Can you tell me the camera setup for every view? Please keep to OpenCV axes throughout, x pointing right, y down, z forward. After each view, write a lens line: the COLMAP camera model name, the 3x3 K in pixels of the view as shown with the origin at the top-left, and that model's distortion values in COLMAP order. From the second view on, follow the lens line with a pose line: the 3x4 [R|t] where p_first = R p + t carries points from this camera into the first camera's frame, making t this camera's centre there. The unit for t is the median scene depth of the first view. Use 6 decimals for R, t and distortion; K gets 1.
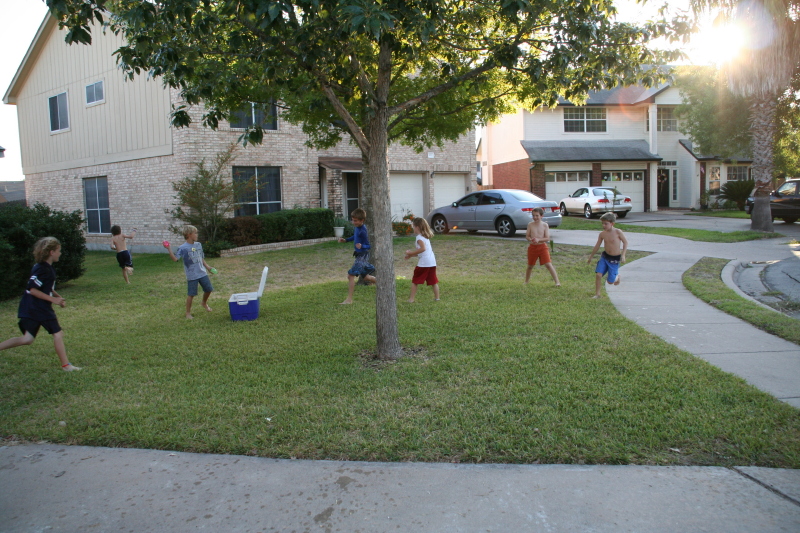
lens RADIAL K [[673.2, 0, 397.7], [0, 673.2, 264.0], [0, 0, 1]] dist [-0.162696, 0.179932]
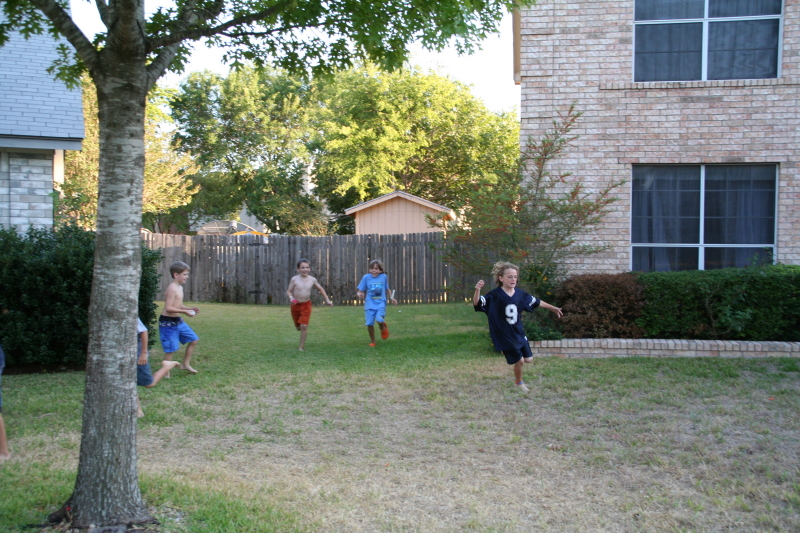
lens RADIAL K [[924.7, 0, 391.7], [0, 924.7, 268.4], [0, 0, 1]] dist [-0.017433, 0.271012]
pose [[0.525402, 0.063834, -0.848456, 0.204723], [-0.112419, 0.993648, 0.005142, -0.054993], [0.843395, 0.092681, 0.529241, 0.488692]]
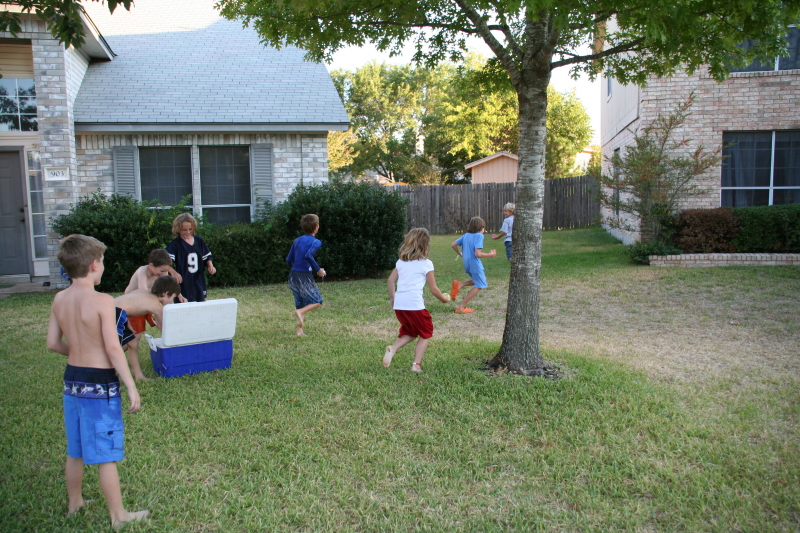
lens RADIAL K [[673.2, 0, 397.7], [0, 673.2, 264.0], [0, 0, 1]] dist [-0.162696, 0.179932]
pose [[0.447273, 0.127419, -0.885274, 0.186743], [-0.090900, 0.991151, 0.096732, -0.045933], [0.889766, 0.037205, 0.454898, 0.393524]]
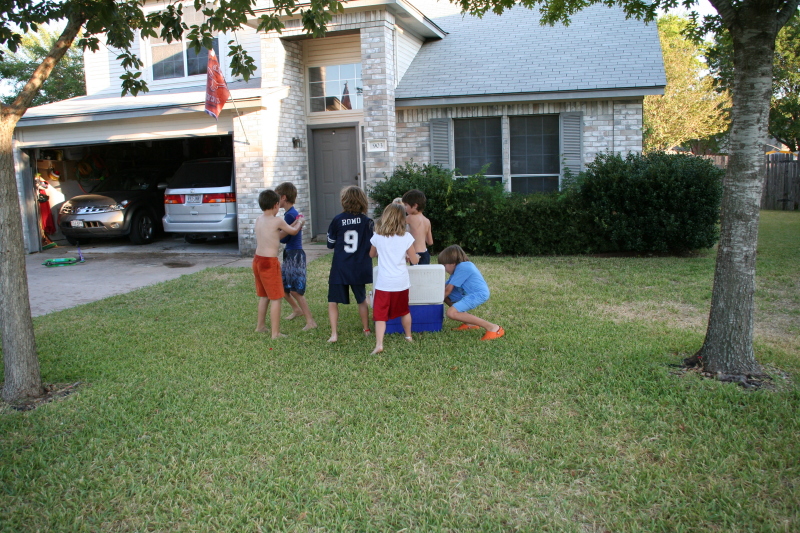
lens RADIAL K [[669.7, 0, 395.9], [0, 669.7, 266.2], [0, 0, 1]] dist [-0.163499, 0.182214]
pose [[-0.105430, 0.184171, -0.977223, 0.193517], [-0.067155, 0.979138, 0.191777, -0.051859], [0.992157, 0.085845, -0.090863, 0.463380]]
